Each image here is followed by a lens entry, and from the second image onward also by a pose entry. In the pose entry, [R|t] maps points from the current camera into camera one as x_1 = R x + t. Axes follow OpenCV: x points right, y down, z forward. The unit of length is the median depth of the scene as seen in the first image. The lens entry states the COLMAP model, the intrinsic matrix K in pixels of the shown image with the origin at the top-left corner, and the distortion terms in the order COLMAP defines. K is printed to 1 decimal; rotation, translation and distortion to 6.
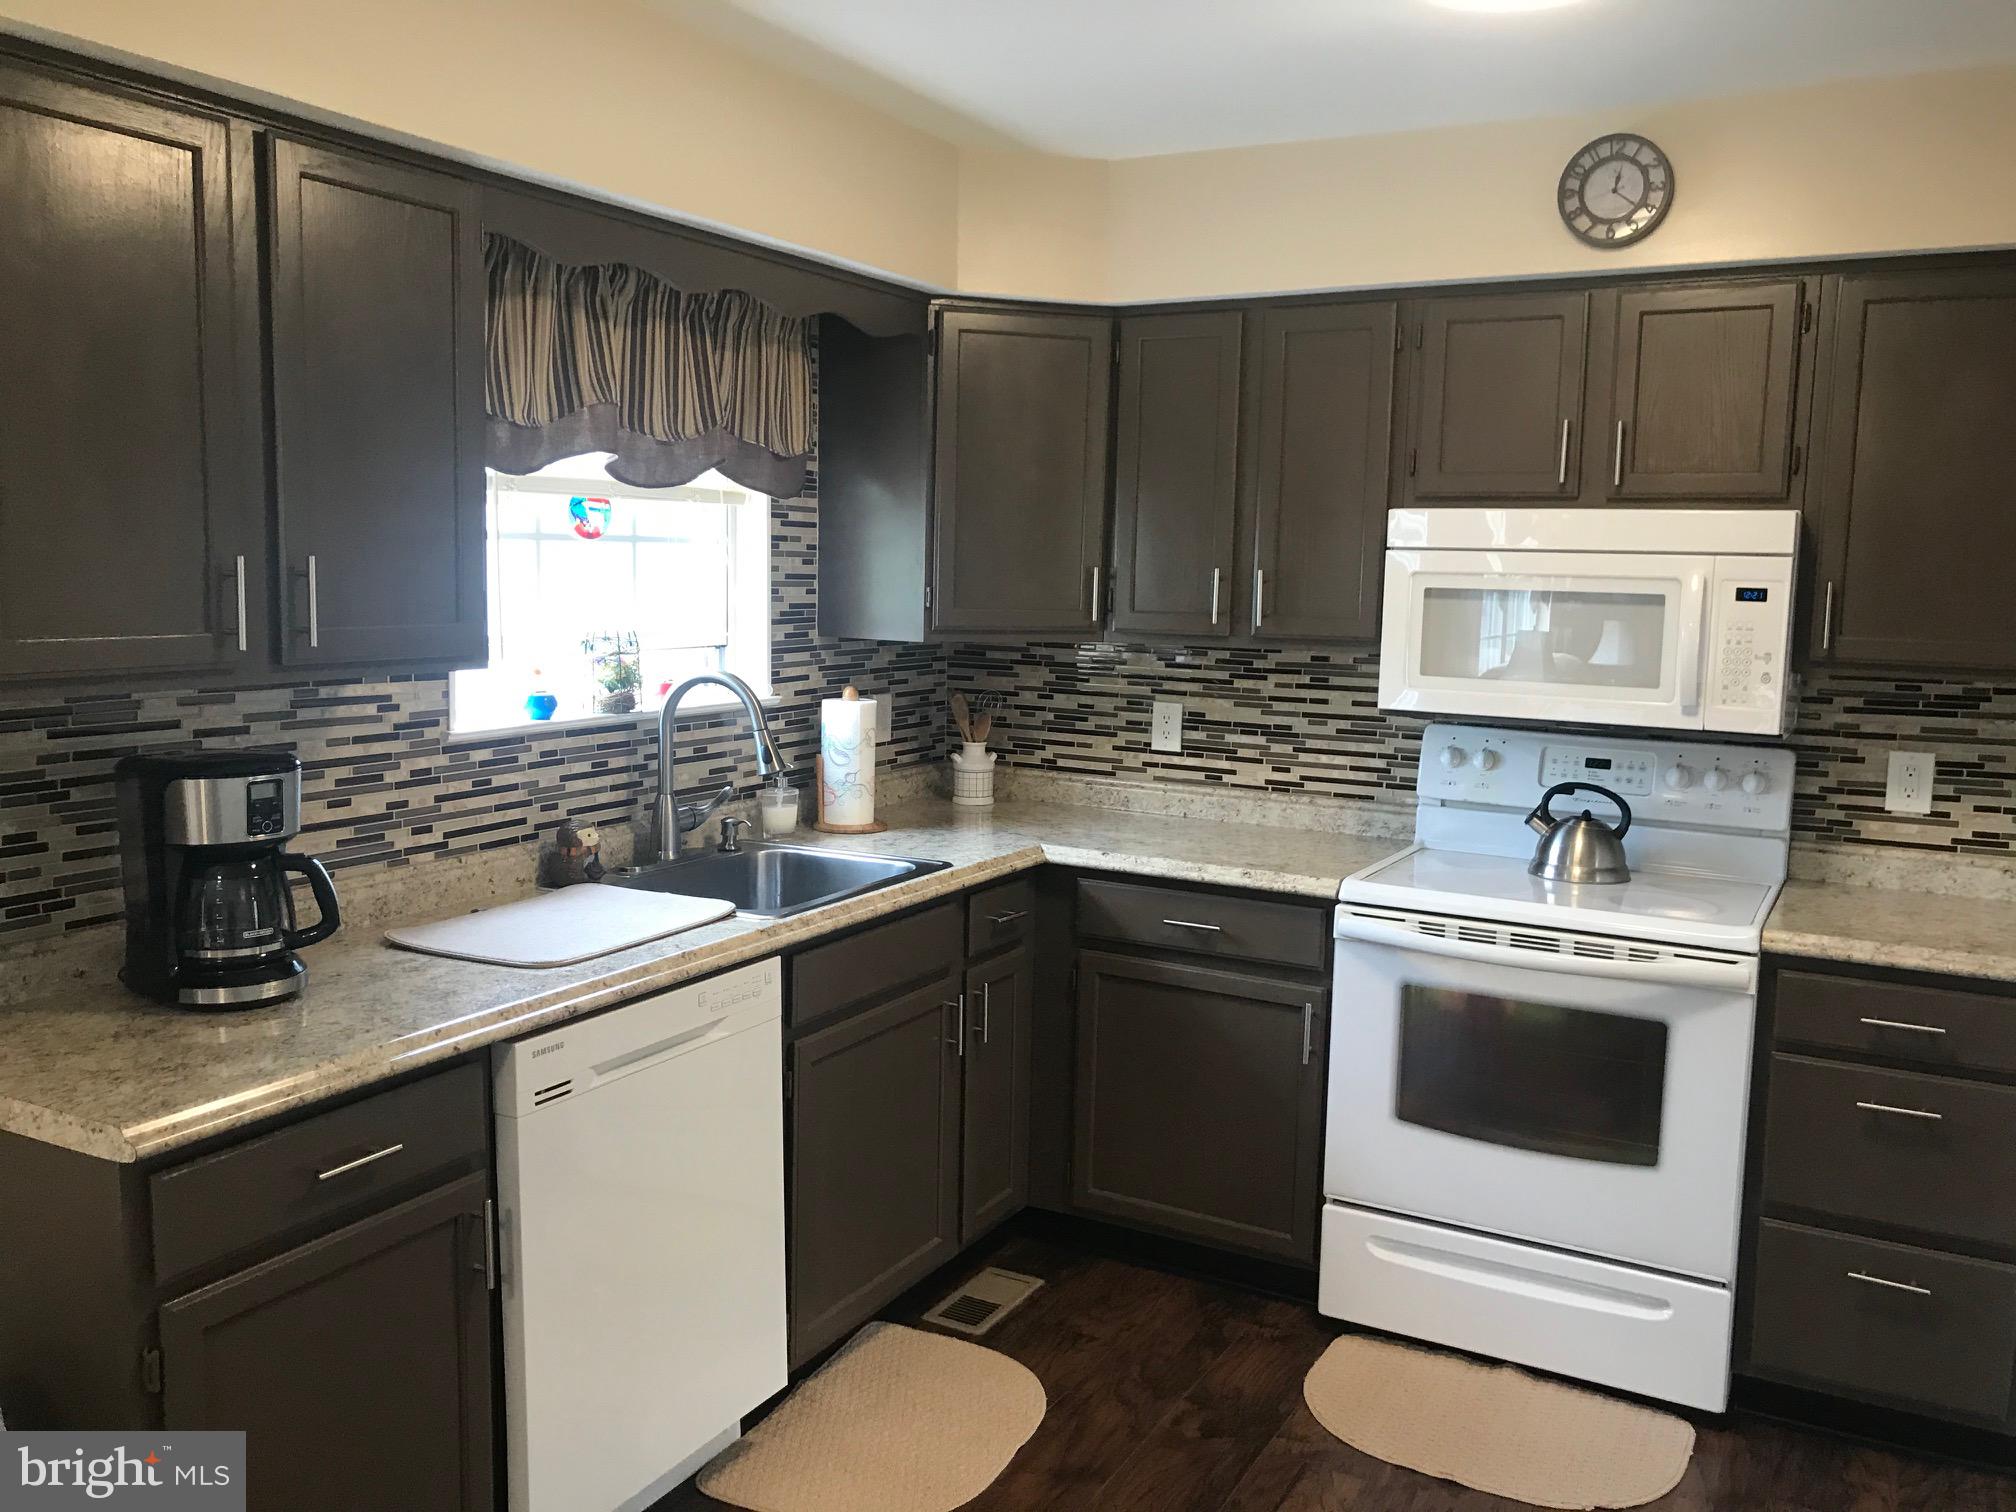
lens RADIAL K [[1629.4, 0, 922.0], [0, 1629.4, 759.4], [0, 0, 1]] dist [-0.002287, -0.007440]
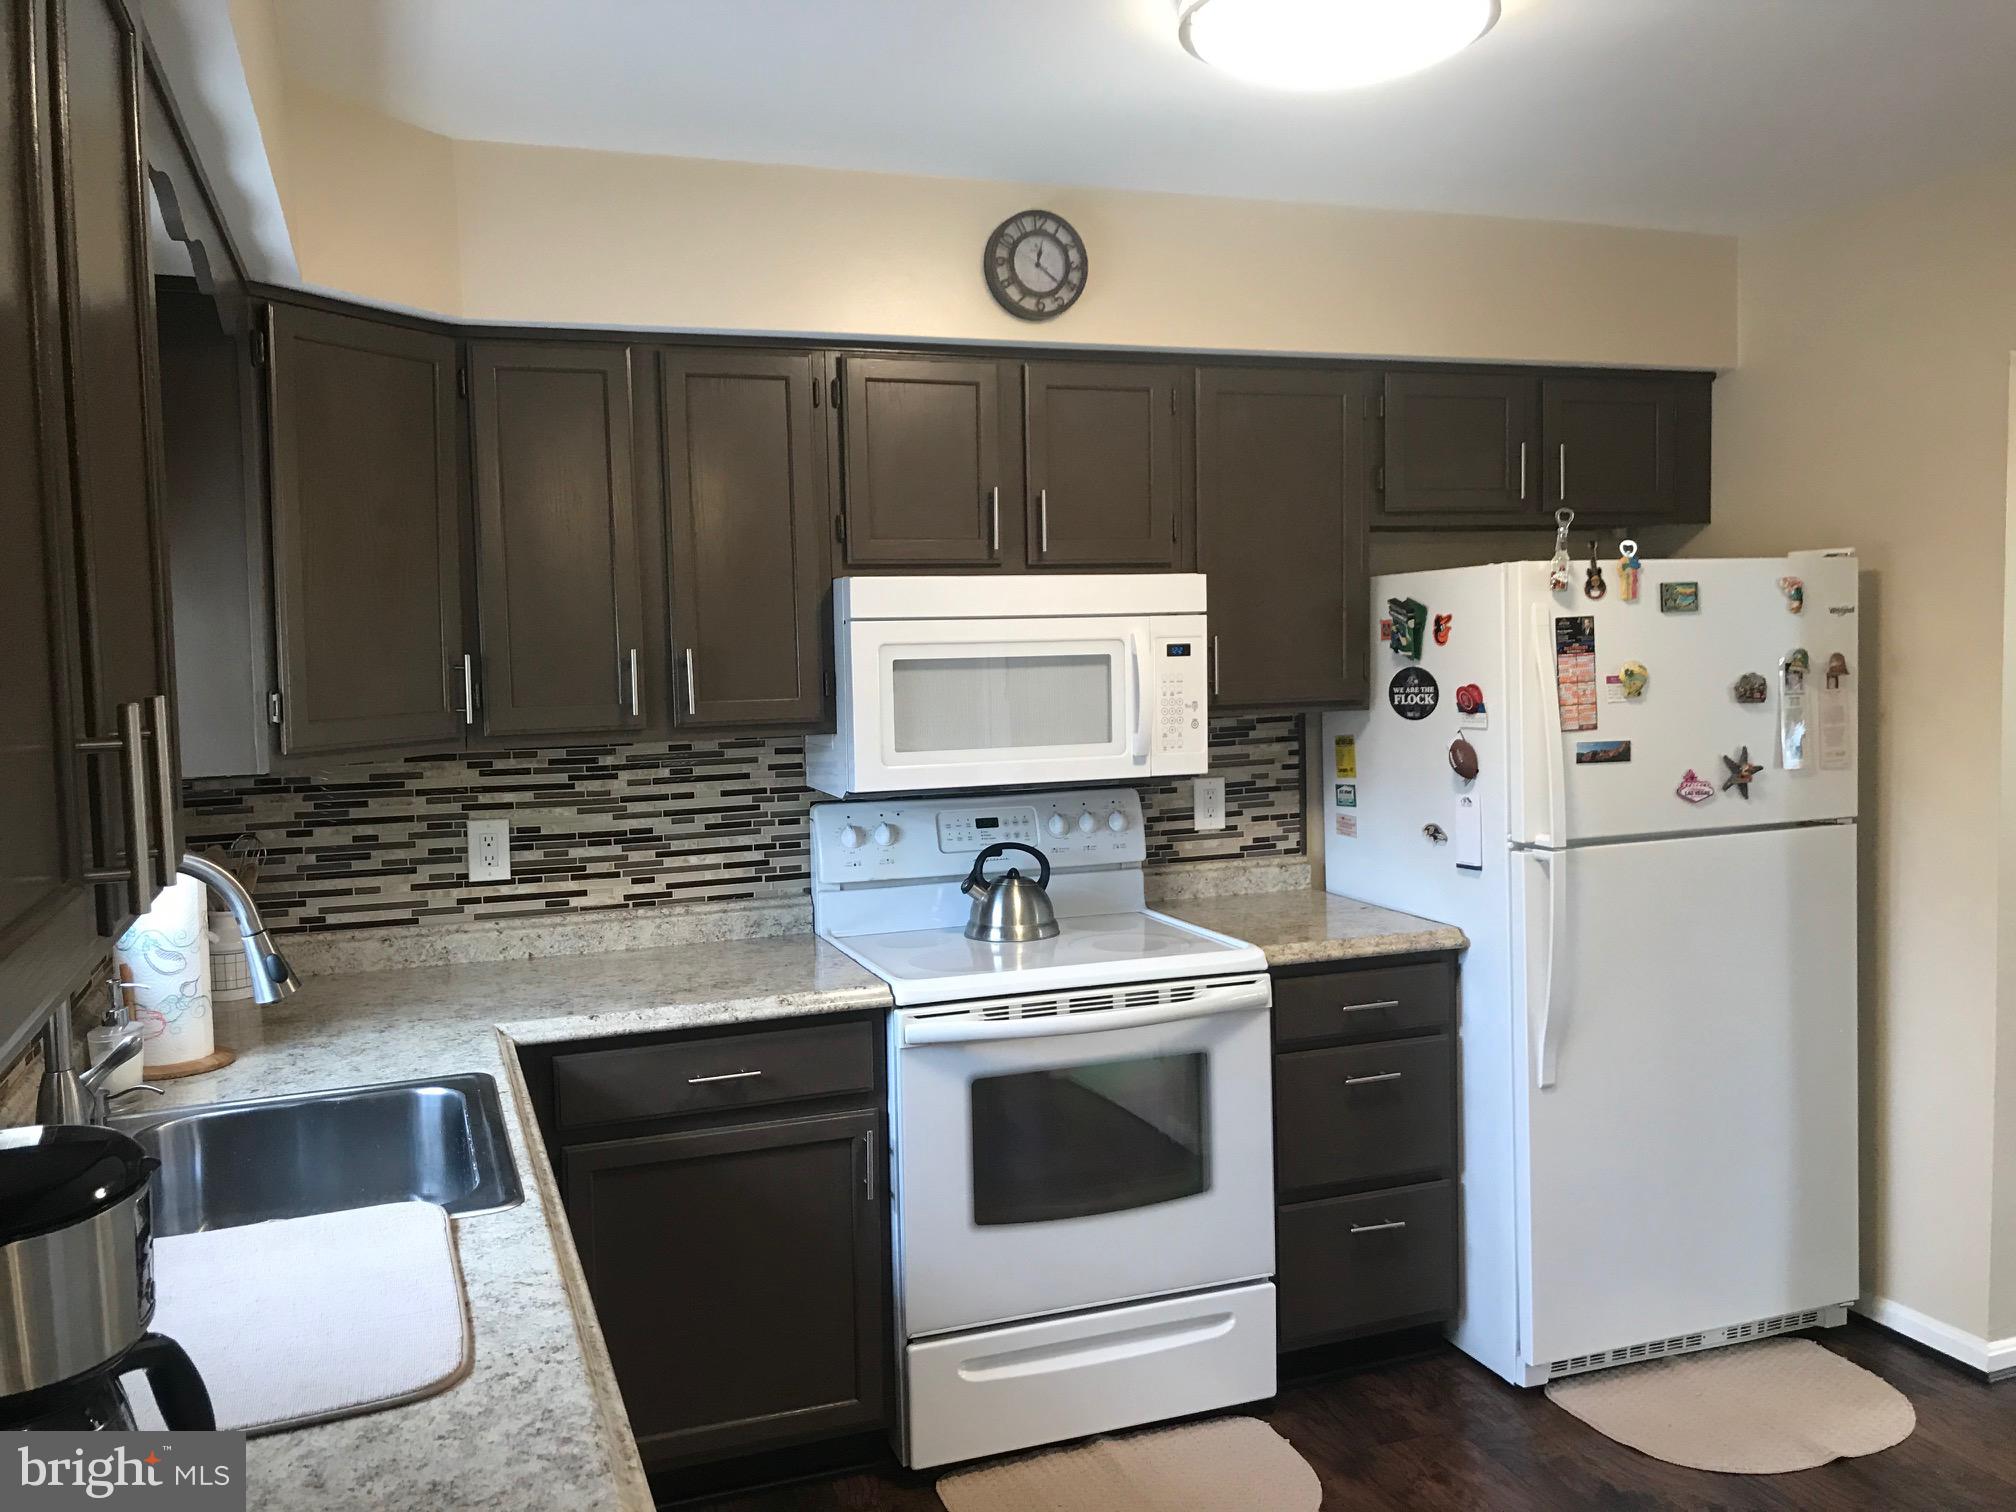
lens RADIAL K [[1679.3, 0, 1008.0], [0, 1679.3, 756.0], [0, 0, 1]] dist [0.143234, -0.469038]
pose [[0.618506, -0.093644, 0.780180, -0.386552], [0.129130, 0.991488, 0.016636, -0.053977], [-0.775097, 0.090455, 0.625333, 0.322407]]
